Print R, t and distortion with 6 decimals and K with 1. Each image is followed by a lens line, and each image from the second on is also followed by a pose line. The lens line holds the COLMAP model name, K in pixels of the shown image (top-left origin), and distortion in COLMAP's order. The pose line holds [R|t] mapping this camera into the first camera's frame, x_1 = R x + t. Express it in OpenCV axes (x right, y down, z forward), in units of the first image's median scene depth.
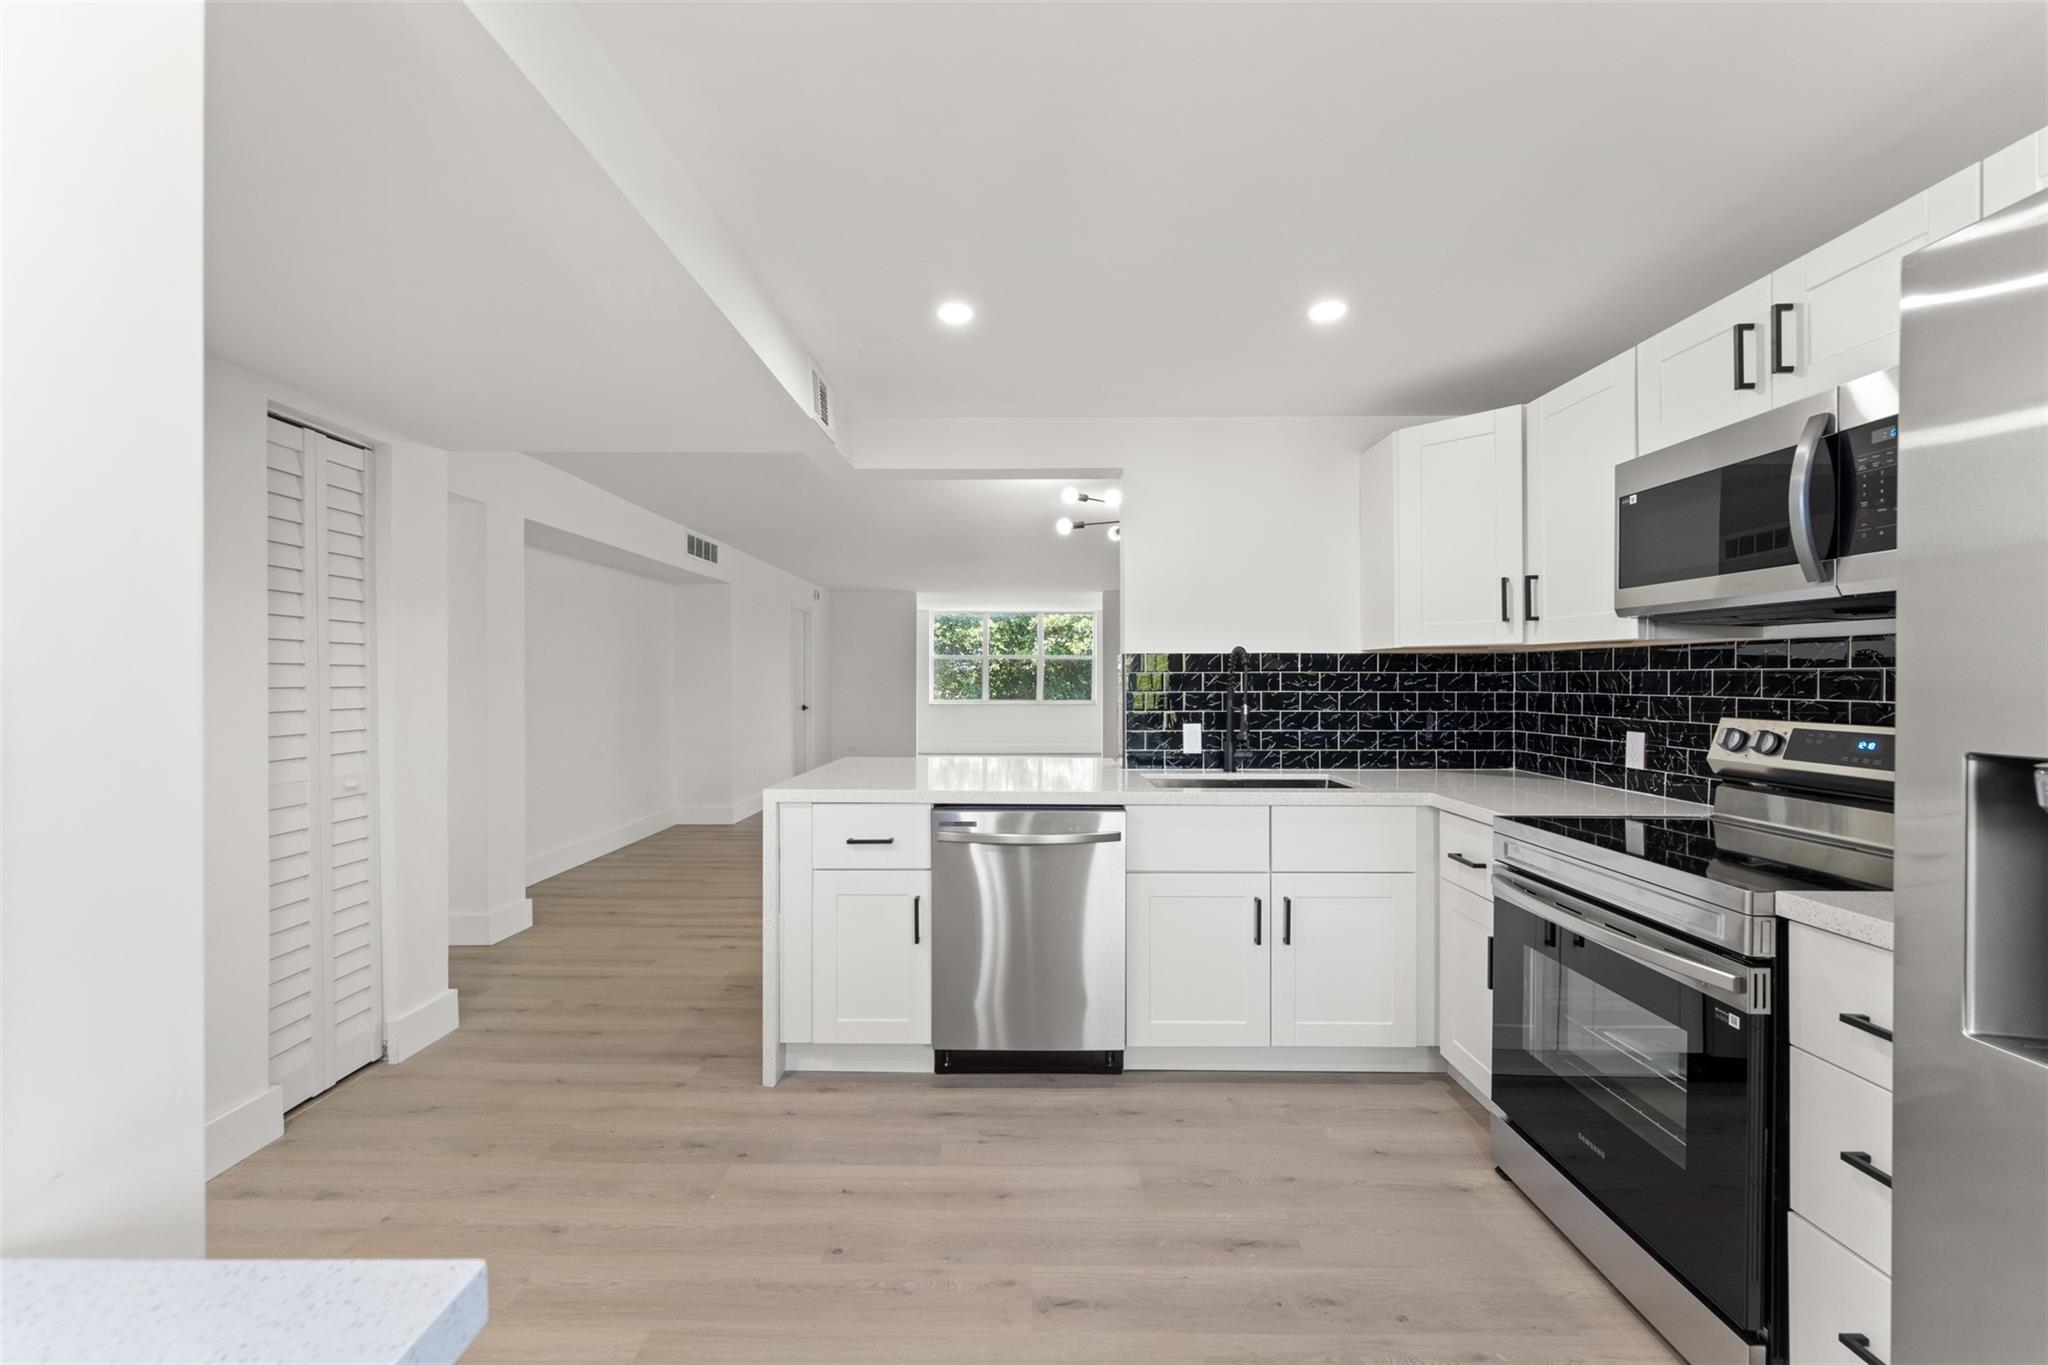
lens RADIAL K [[819.7, 0, 1021.7], [0, 819.7, 676.8], [0, 0, 1]] dist [-0.000729, -0.000318]
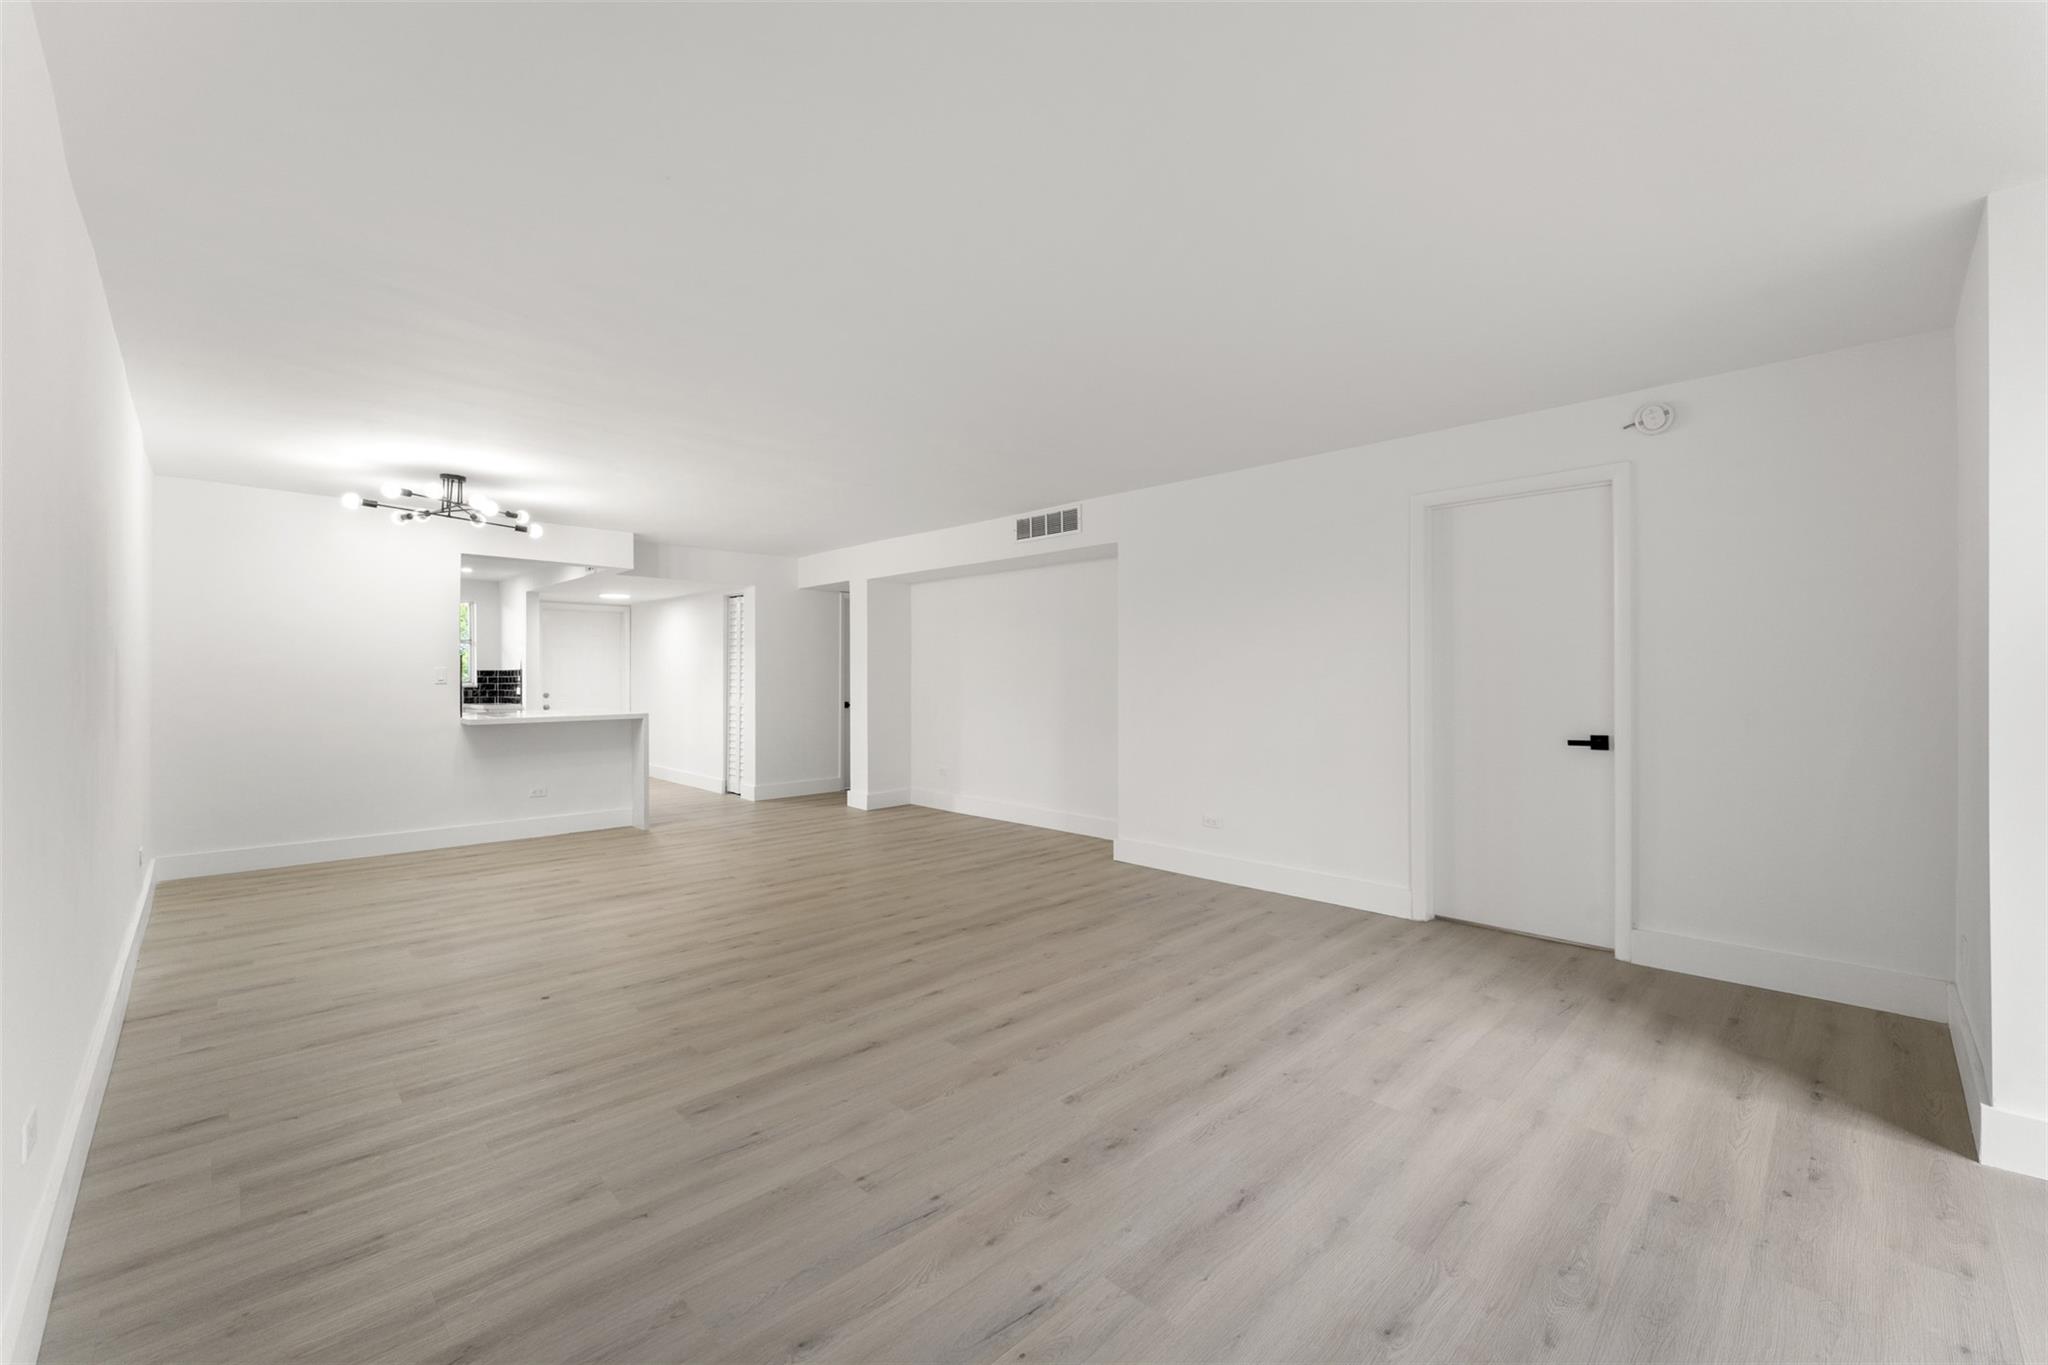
lens RADIAL K [[819.7, 0, 1021.7], [0, 819.7, 676.8], [0, 0, 1]] dist [-0.000729, -0.000318]
pose [[-0.709314, 0.000039, -0.704892, 0.177894], [-0.000679, 0.999999, 0.000739, 0.007725], [0.704892, 0.001003, -0.709314, 1.061479]]
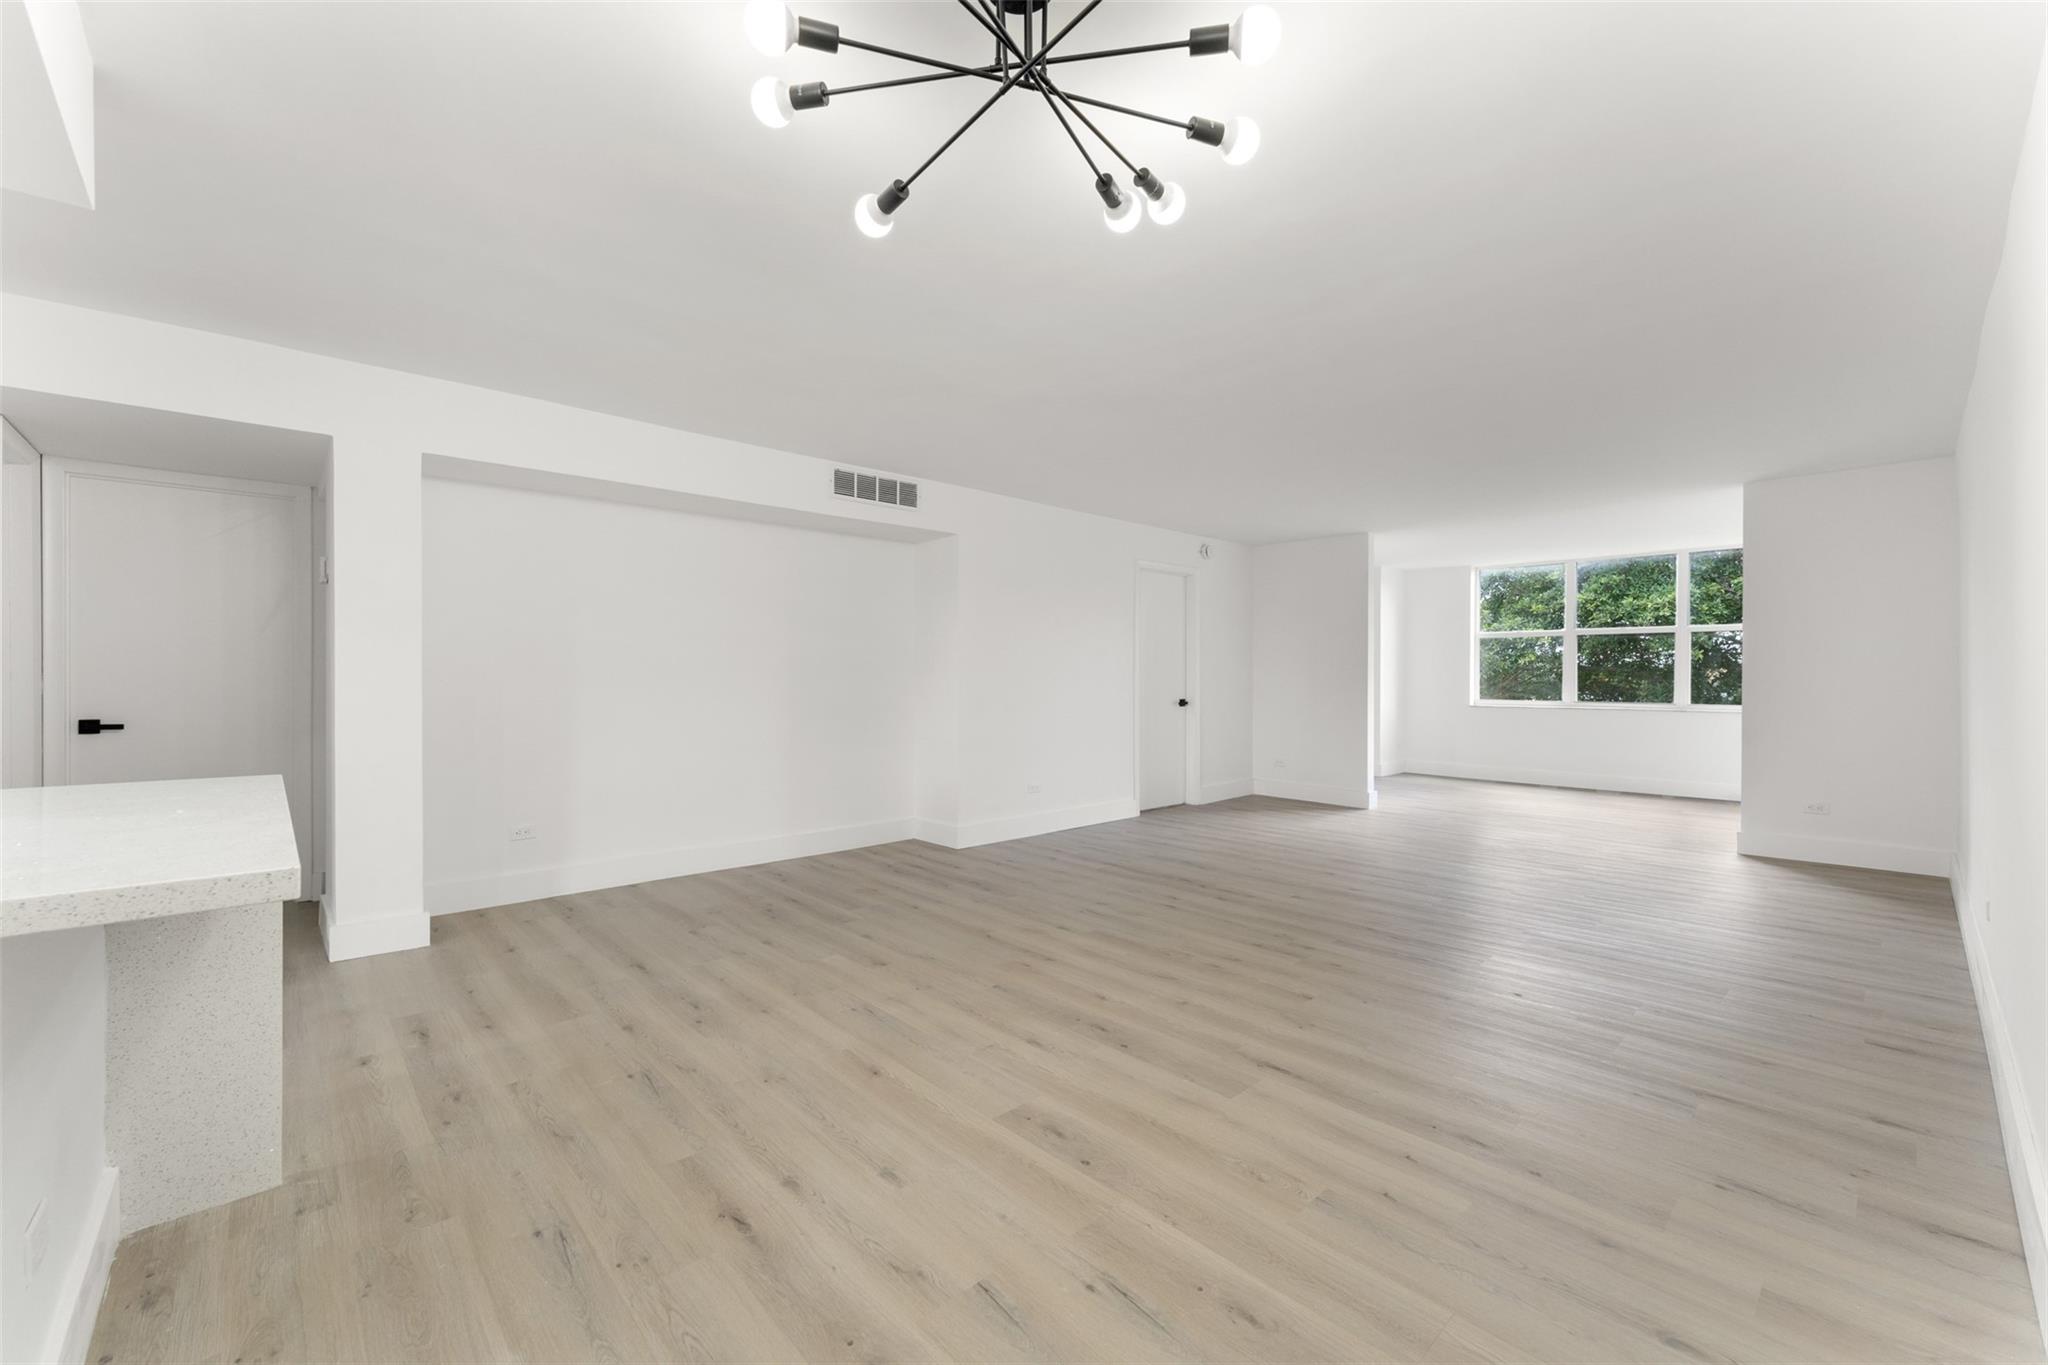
lens RADIAL K [[799.2, 0, 1044.4], [0, 799.2, 684.6], [0, 0, 1]] dist [-0.000444, -0.000033]
pose [[0.678753, 0.008063, -0.734322, 0.182267], [-0.001952, 0.999956, 0.009176, 0.014423], [0.734364, -0.004795, 0.678739, 0.403874]]
